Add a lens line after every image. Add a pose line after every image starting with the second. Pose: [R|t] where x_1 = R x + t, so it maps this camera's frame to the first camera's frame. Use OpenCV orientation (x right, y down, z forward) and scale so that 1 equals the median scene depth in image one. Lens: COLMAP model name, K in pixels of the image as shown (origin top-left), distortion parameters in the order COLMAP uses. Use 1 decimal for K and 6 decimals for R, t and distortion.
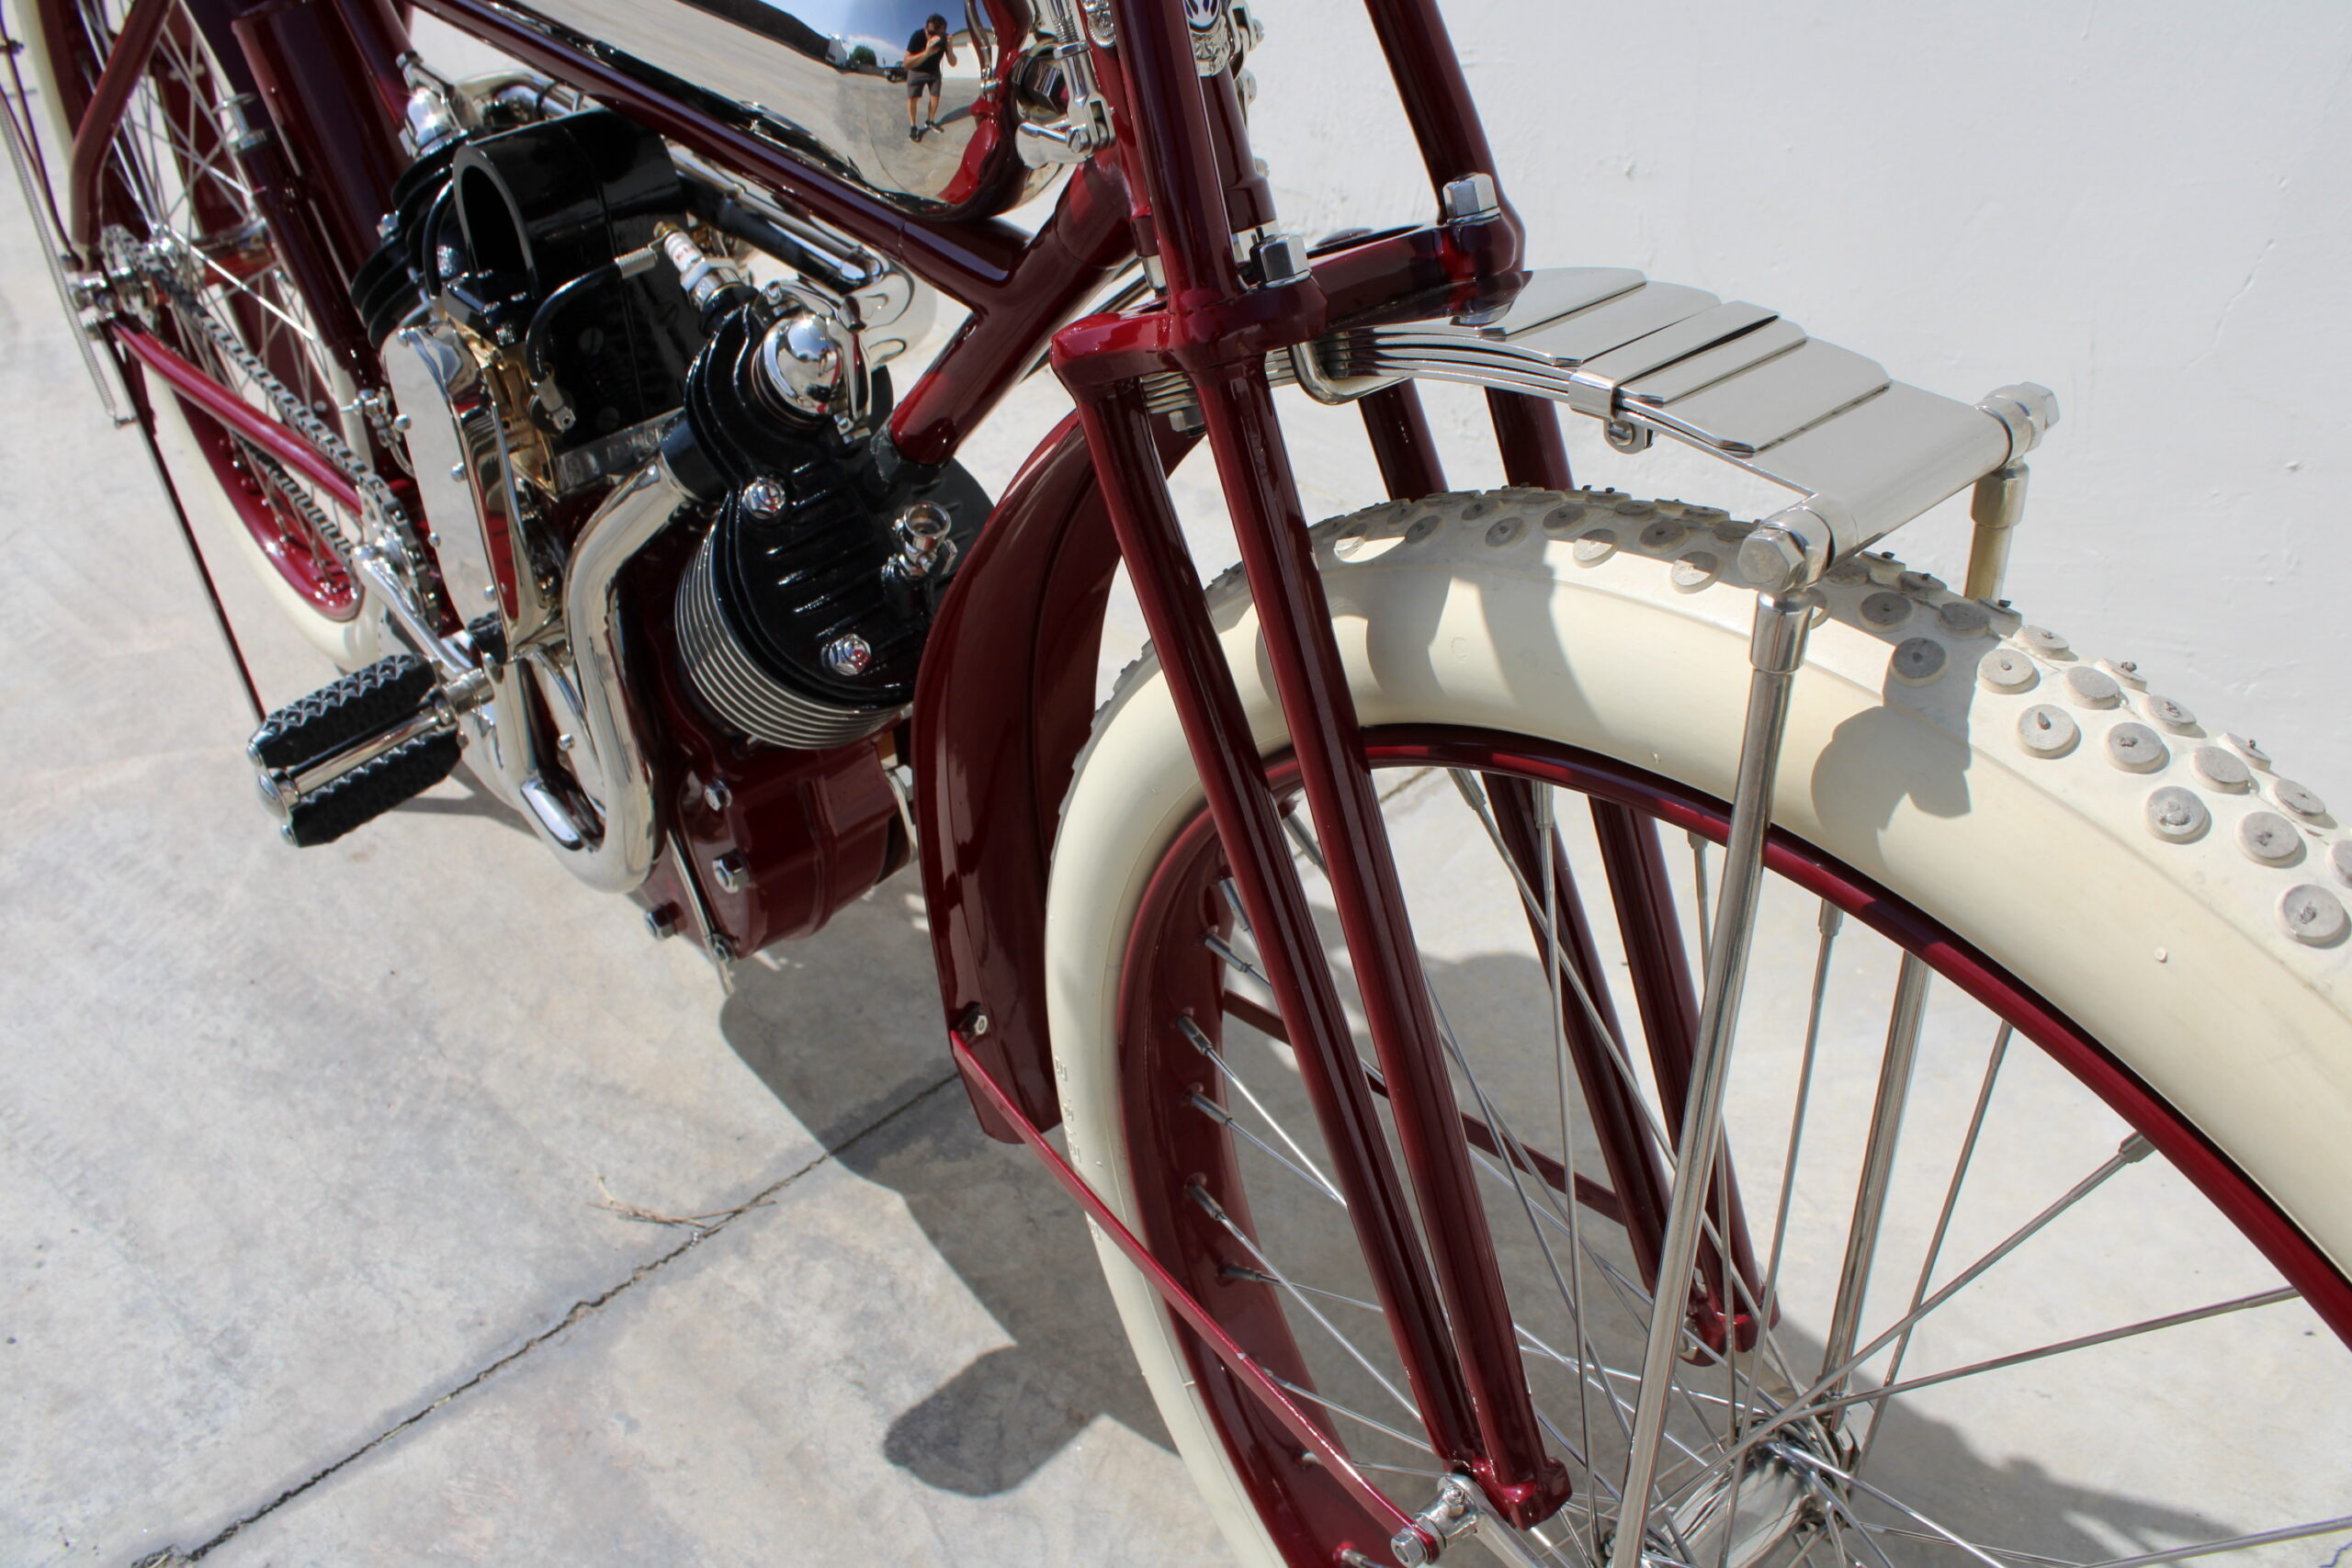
lens RADIAL K [[1961.1, 0, 1154.0], [0, 1961.1, 787.7], [0, 0, 1]] dist [-0.175240, 0.153707]
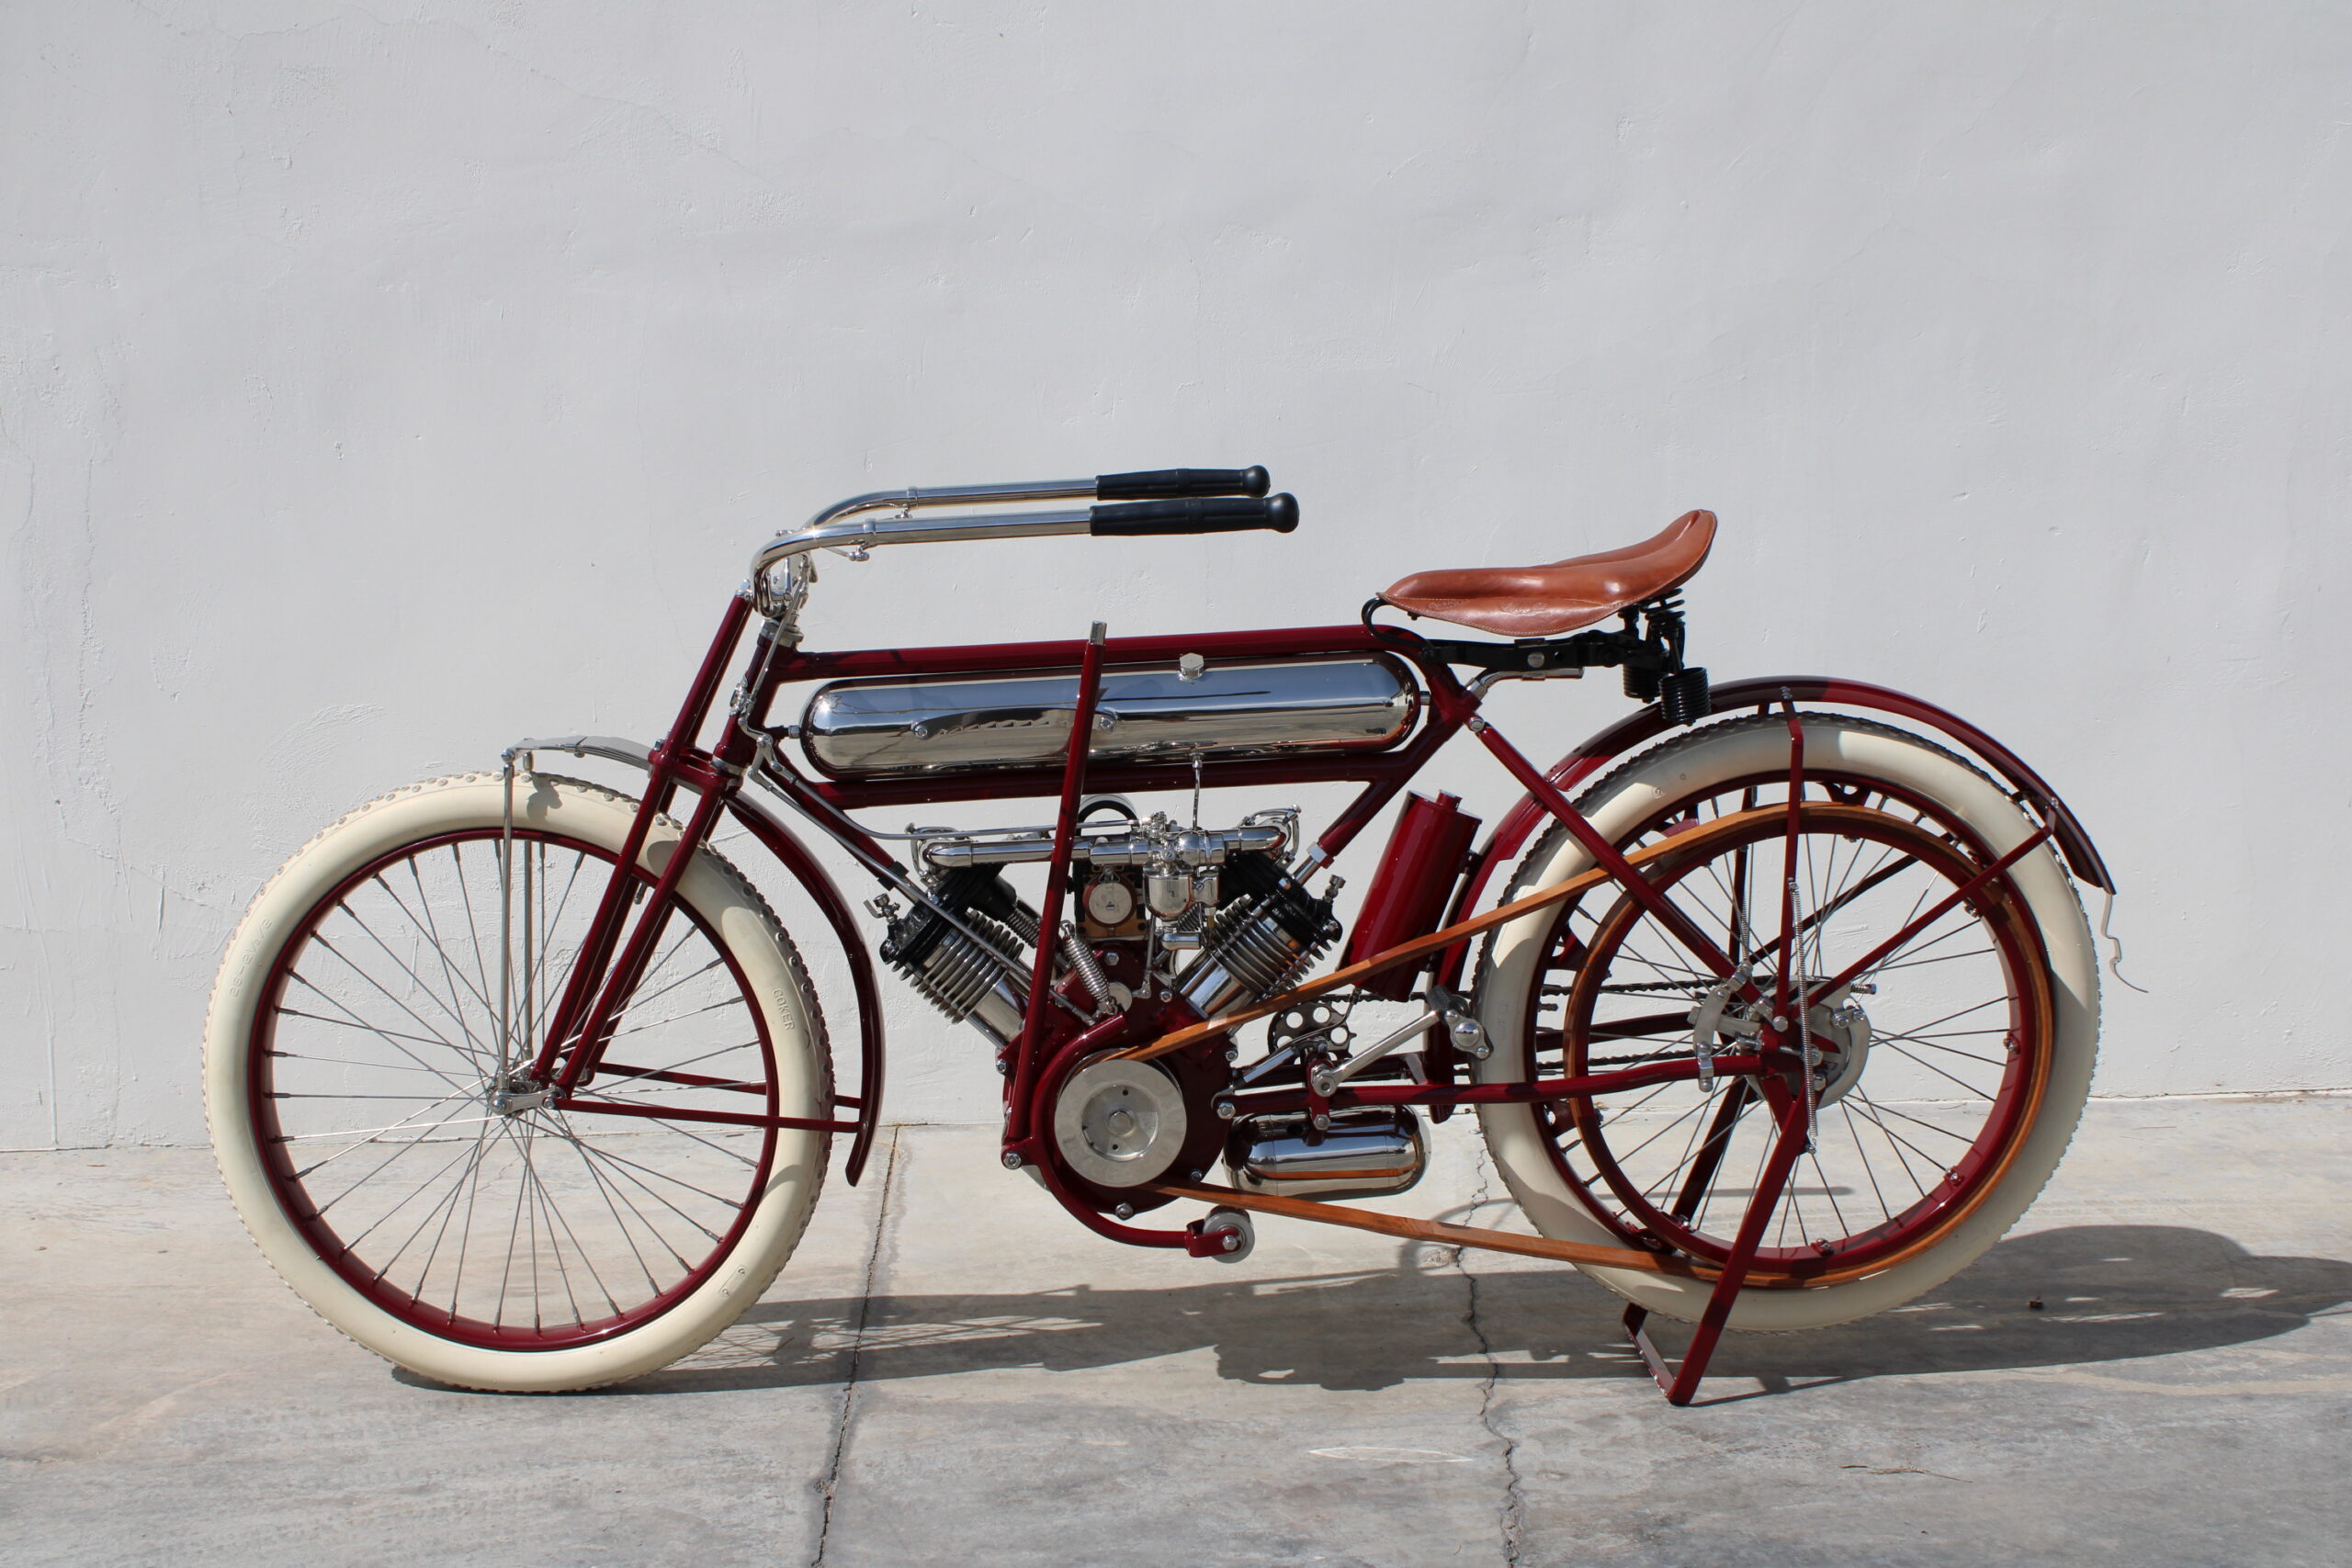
lens RADIAL K [[2774.4, 0, 1162.8], [0, 2774.4, 775.1], [0, 0, 1]] dist [-0.109318, 0.160117]
pose [[0.645153, -0.097474, 0.757810, -1.854261], [0.454514, 0.846213, -0.278100, 0.580309], [-0.614161, 0.523853, 0.590241, -0.981976]]
